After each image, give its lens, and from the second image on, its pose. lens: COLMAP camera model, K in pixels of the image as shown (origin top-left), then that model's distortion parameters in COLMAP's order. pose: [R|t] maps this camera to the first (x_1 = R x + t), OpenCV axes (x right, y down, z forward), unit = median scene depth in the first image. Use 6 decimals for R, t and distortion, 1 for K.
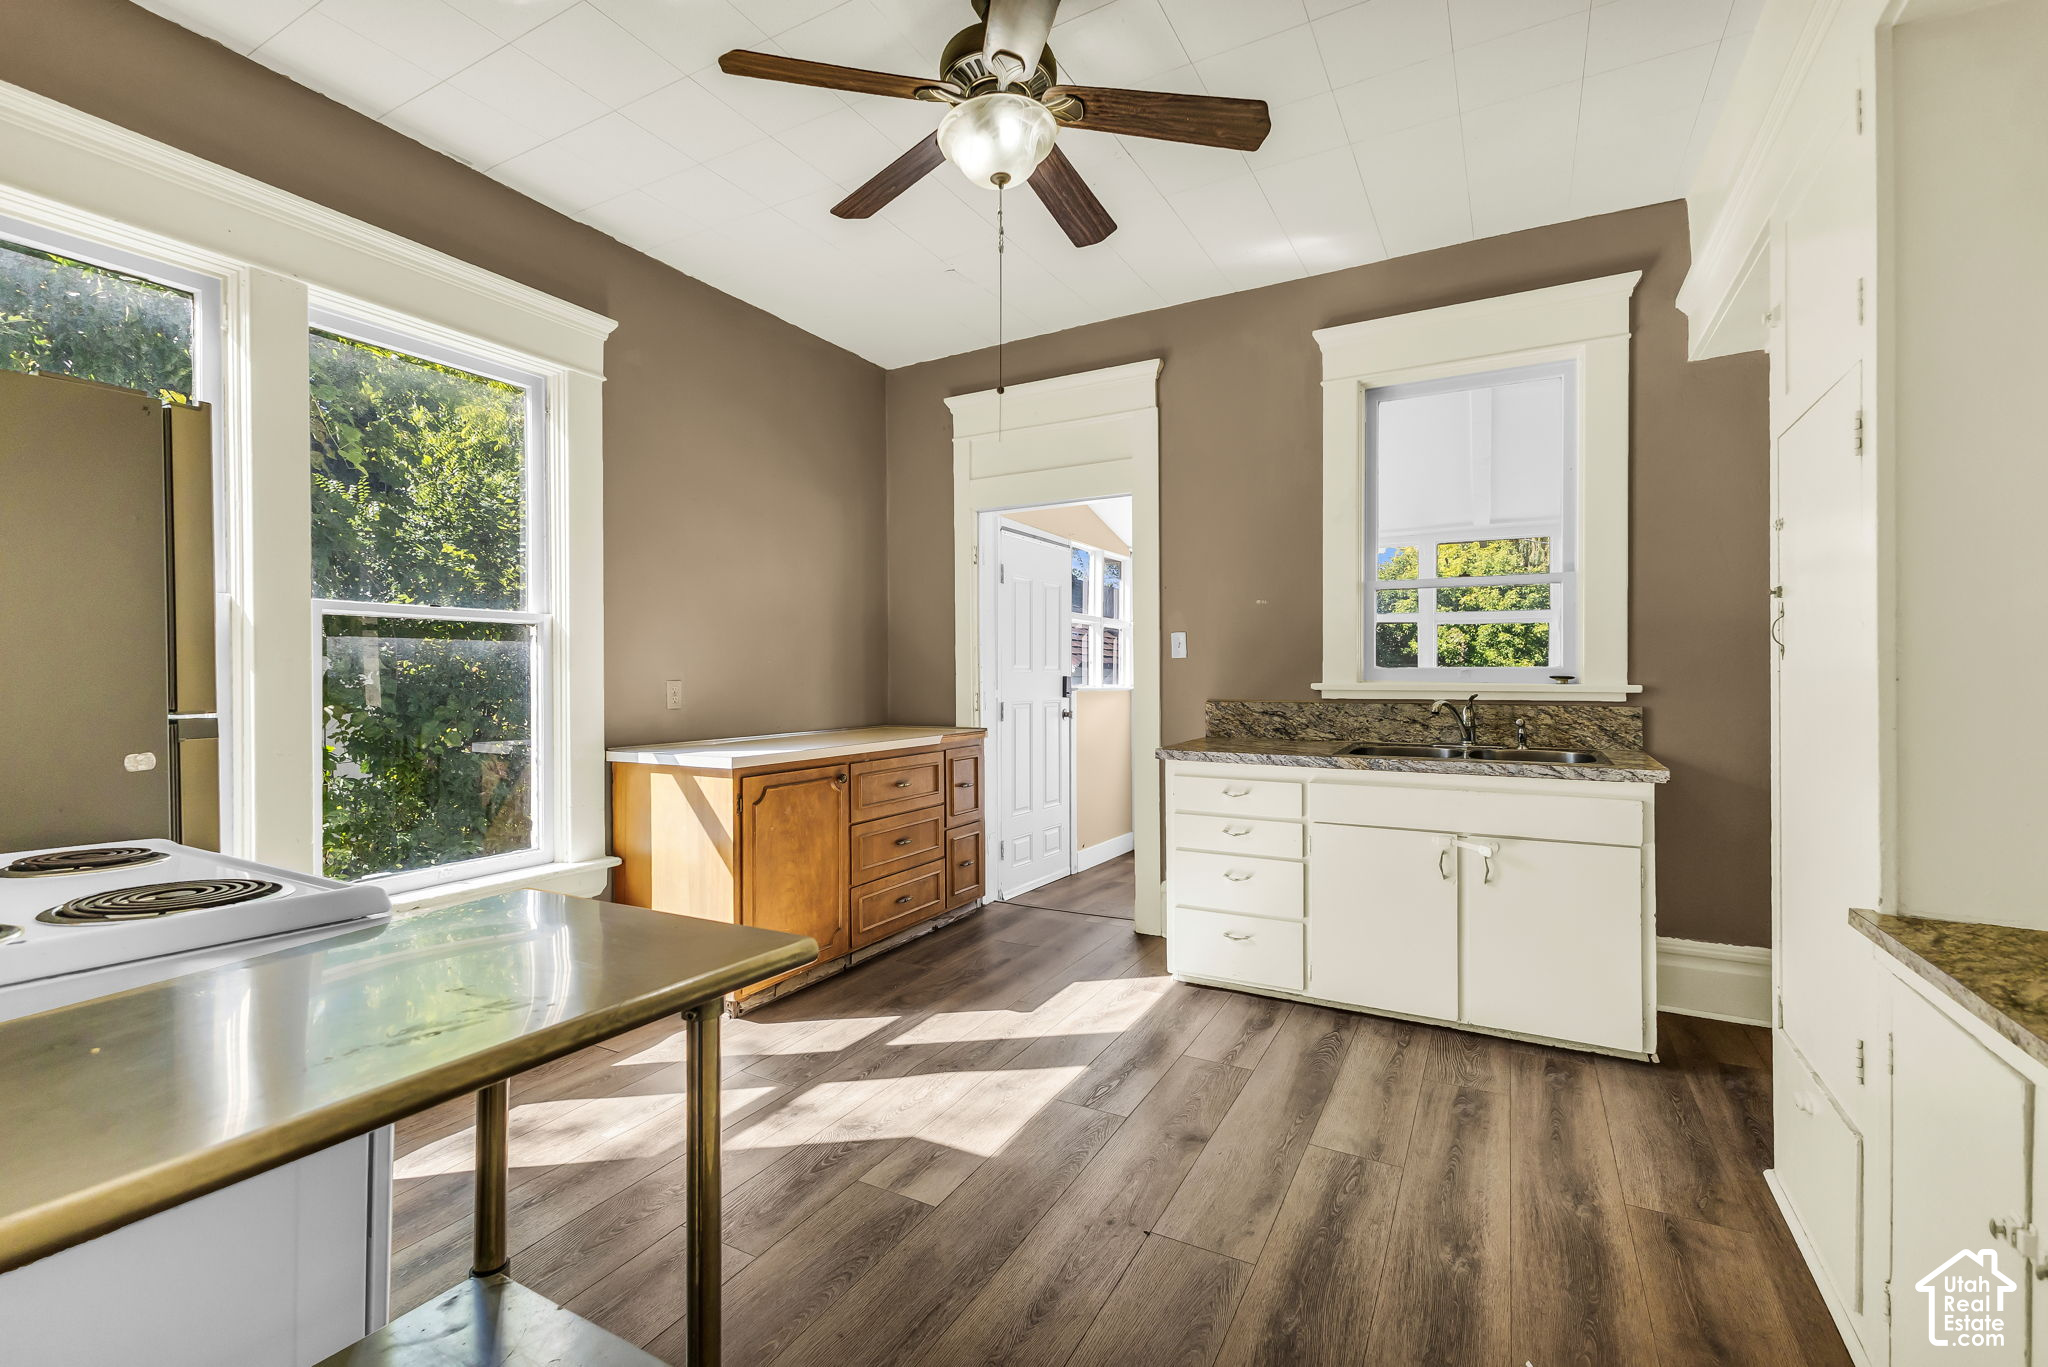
lens RADIAL K [[896.1, 0, 1030.3], [0, 896.1, 687.1], [0, 0, 1]] dist [0.007343, 0.001419]
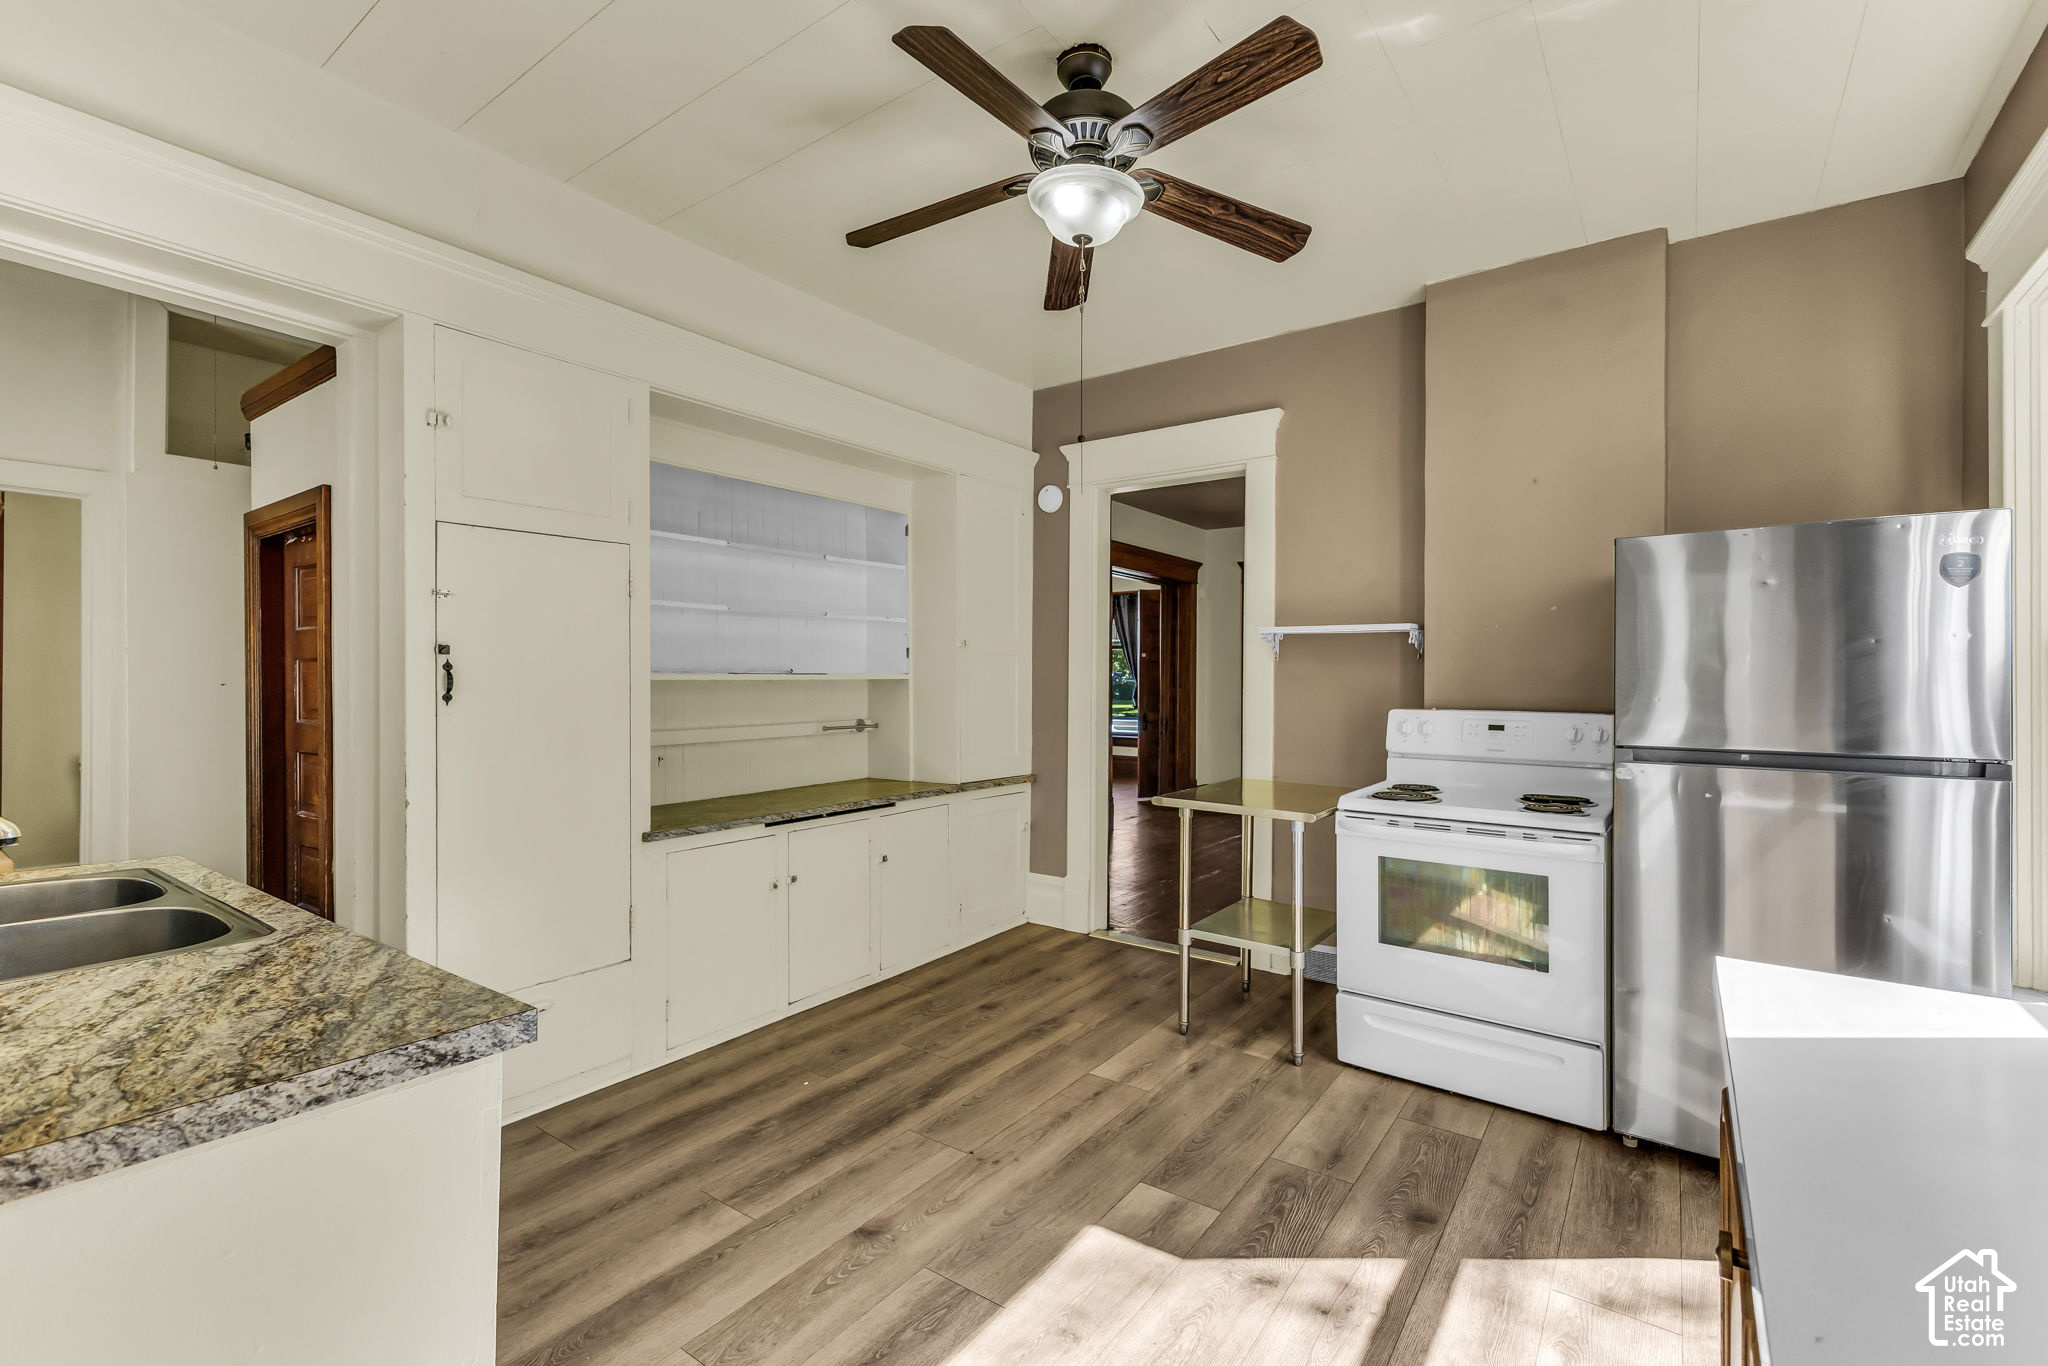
lens RADIAL K [[896.1, 0, 1019.8], [0, 896.1, 677.3], [0, 0, 1]] dist [0.007343, 0.001419]
pose [[-0.990601, 0.000211, 0.136786, -0.095475], [0.001314, 0.999967, 0.007976, -0.069909], [-0.136780, 0.008081, -0.990569, 1.884927]]
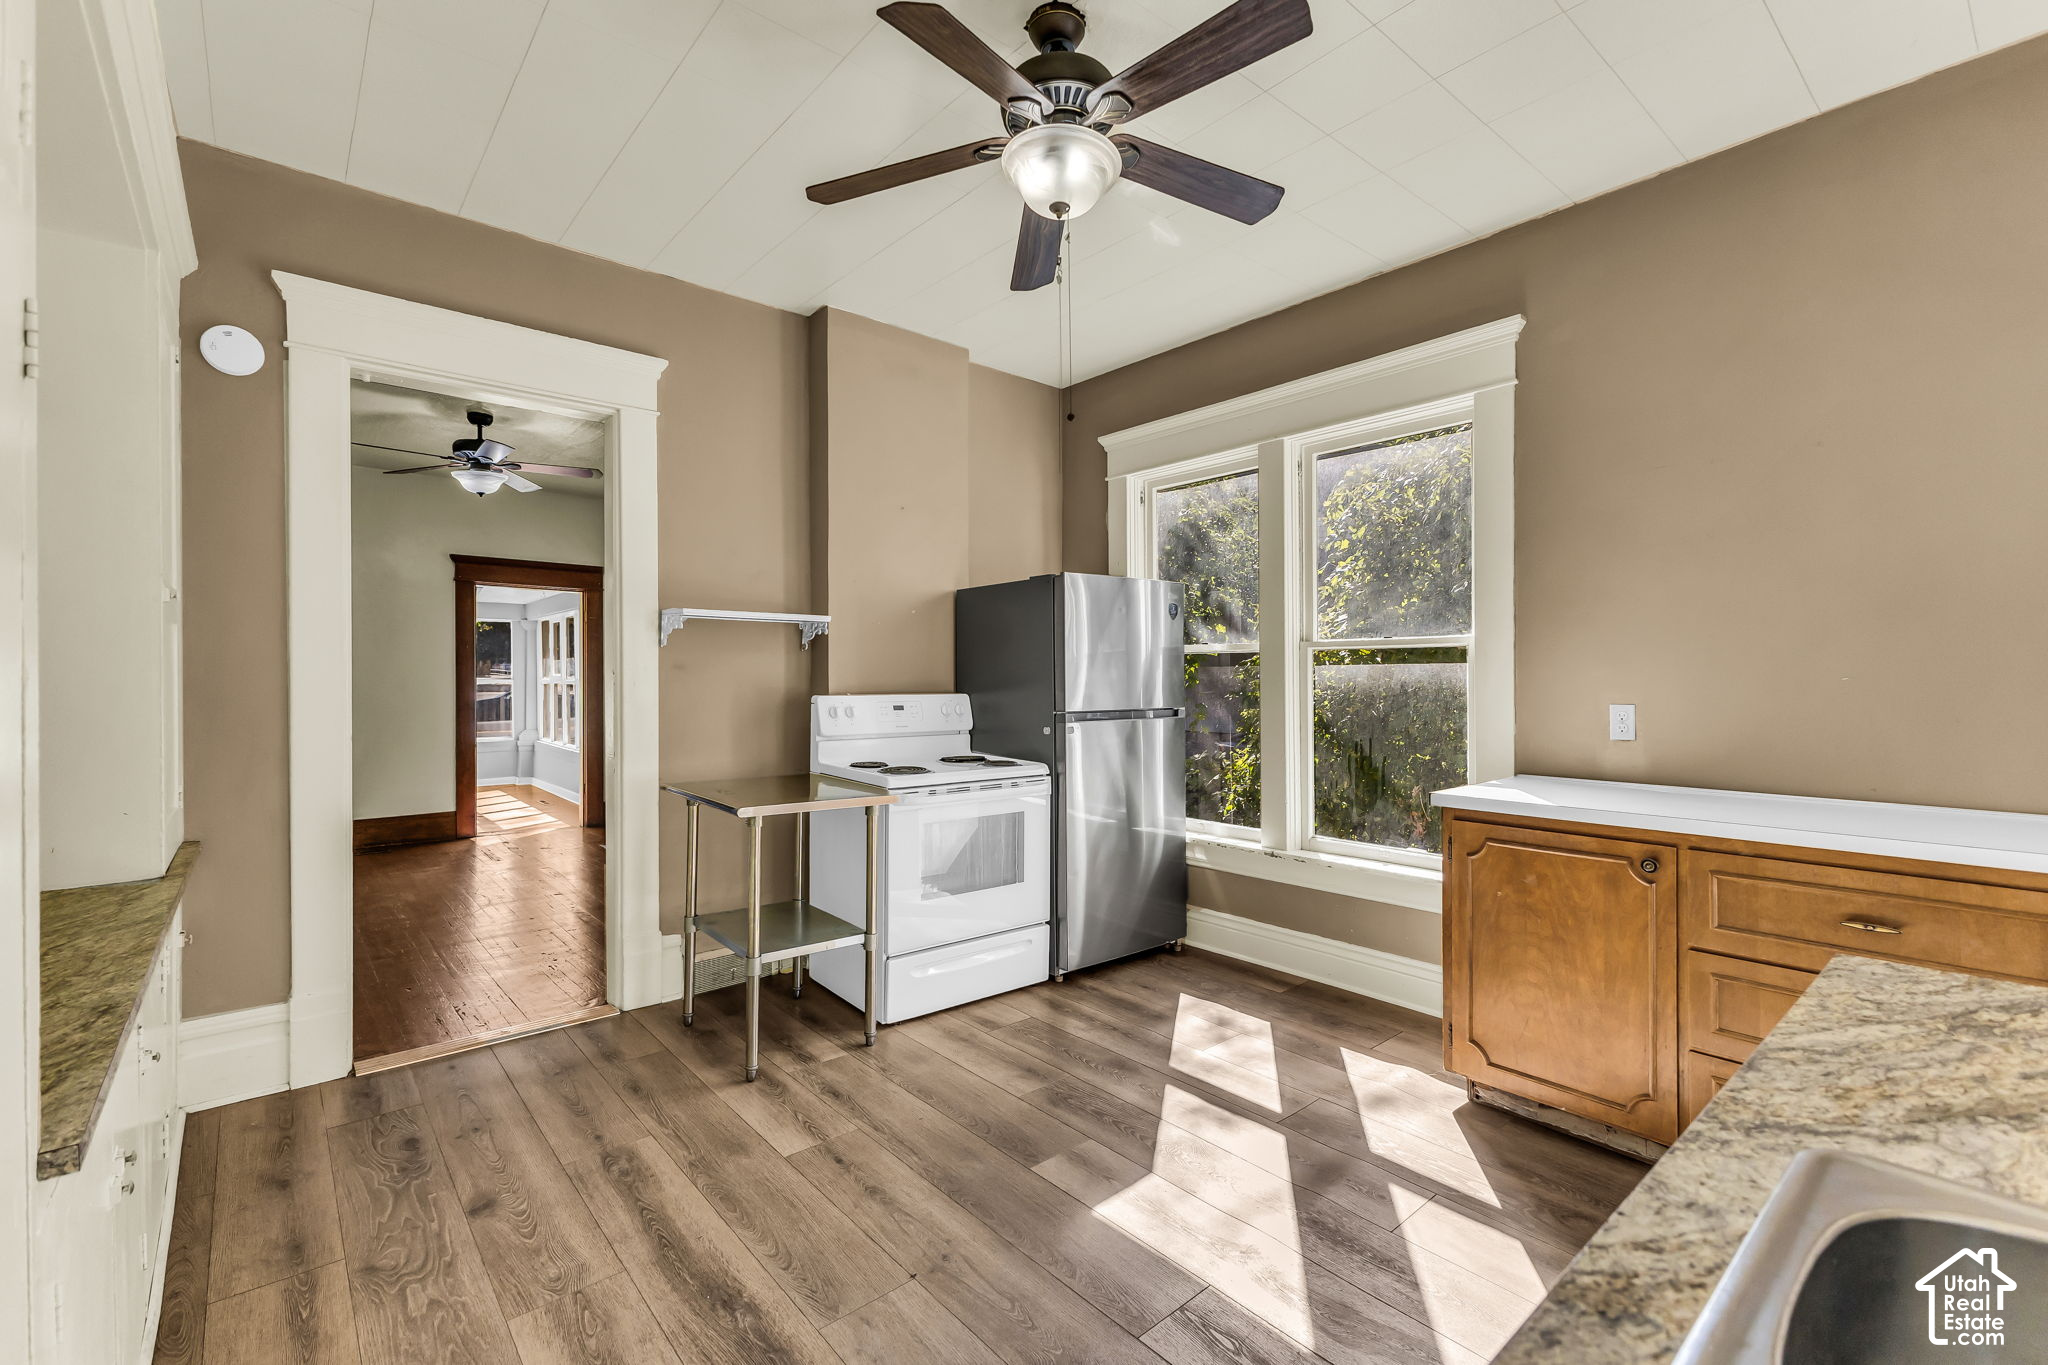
lens RADIAL K [[896.1, 0, 1026.2], [0, 896.1, 673.5], [0, 0, 1]] dist [0.007343, 0.001419]
pose [[-0.360823, 0.005205, -0.932620, 0.847217], [-0.006974, 0.999941, 0.008279, -0.059626], [0.932608, 0.009492, -0.360765, 1.227974]]
